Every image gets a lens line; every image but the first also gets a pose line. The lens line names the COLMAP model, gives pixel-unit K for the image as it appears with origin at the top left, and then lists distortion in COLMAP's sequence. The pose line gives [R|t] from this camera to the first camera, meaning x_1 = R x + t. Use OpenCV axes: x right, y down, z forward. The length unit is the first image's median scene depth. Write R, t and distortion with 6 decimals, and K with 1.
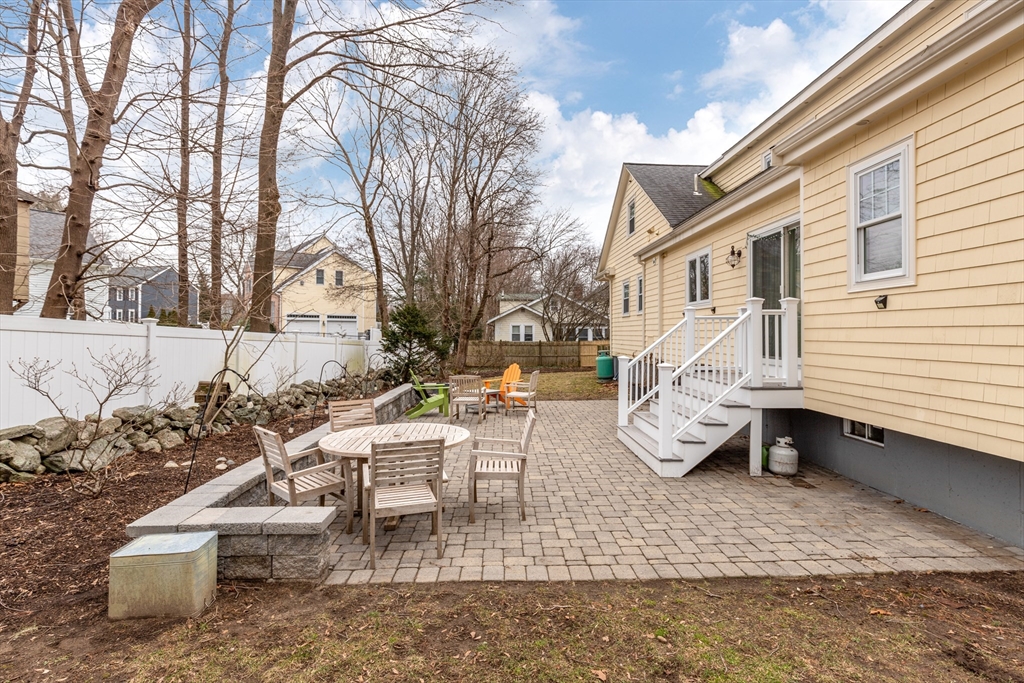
lens RADIAL K [[500.4, 0, 515.2], [0, 500.4, 326.5], [0, 0, 1]] dist [0.001920, 0.000549]
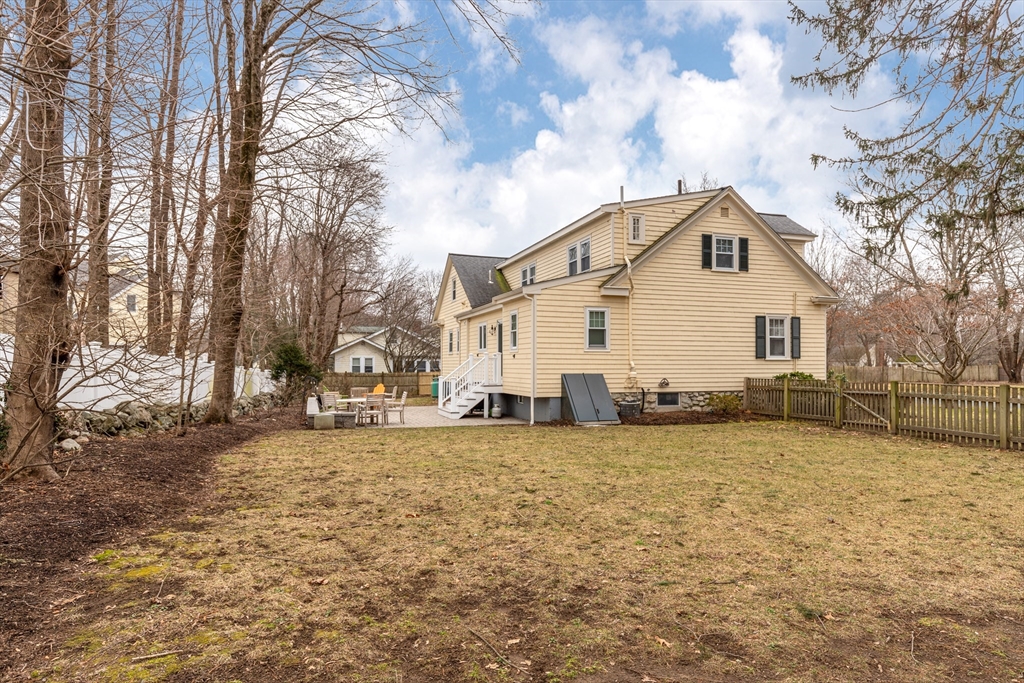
lens RADIAL K [[647.8, 0, 512.0], [0, 647.8, 341.5], [0, 0, 1]] dist [-0.001298, -0.000248]
pose [[0.962394, 0.008887, 0.271514, -0.160955], [-0.002701, 0.999728, -0.023148, -0.017223], [-0.271646, 0.021544, 0.962156, -1.146286]]
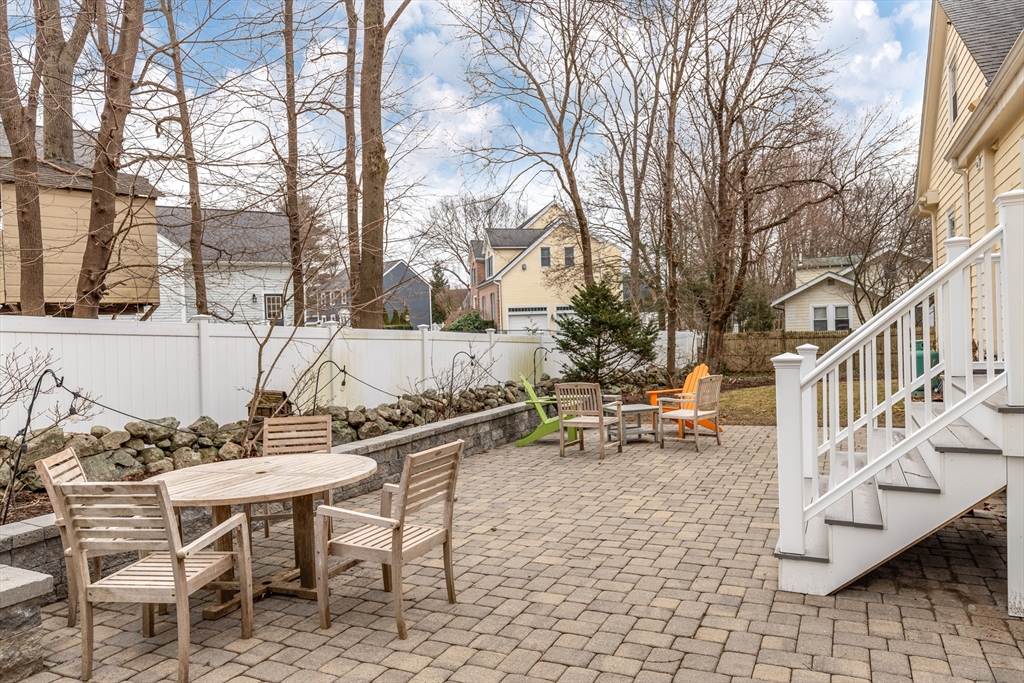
lens RADIAL K [[687.3, 0, 512.0], [0, 687.3, 341.5], [0, 0, 1]] dist [-0.004939, -0.000603]
pose [[0.885669, -0.029379, -0.463386, 0.176265], [0.044406, 0.998781, 0.021550, 0.017800], [0.462188, -0.039664, 0.885894, 0.144867]]
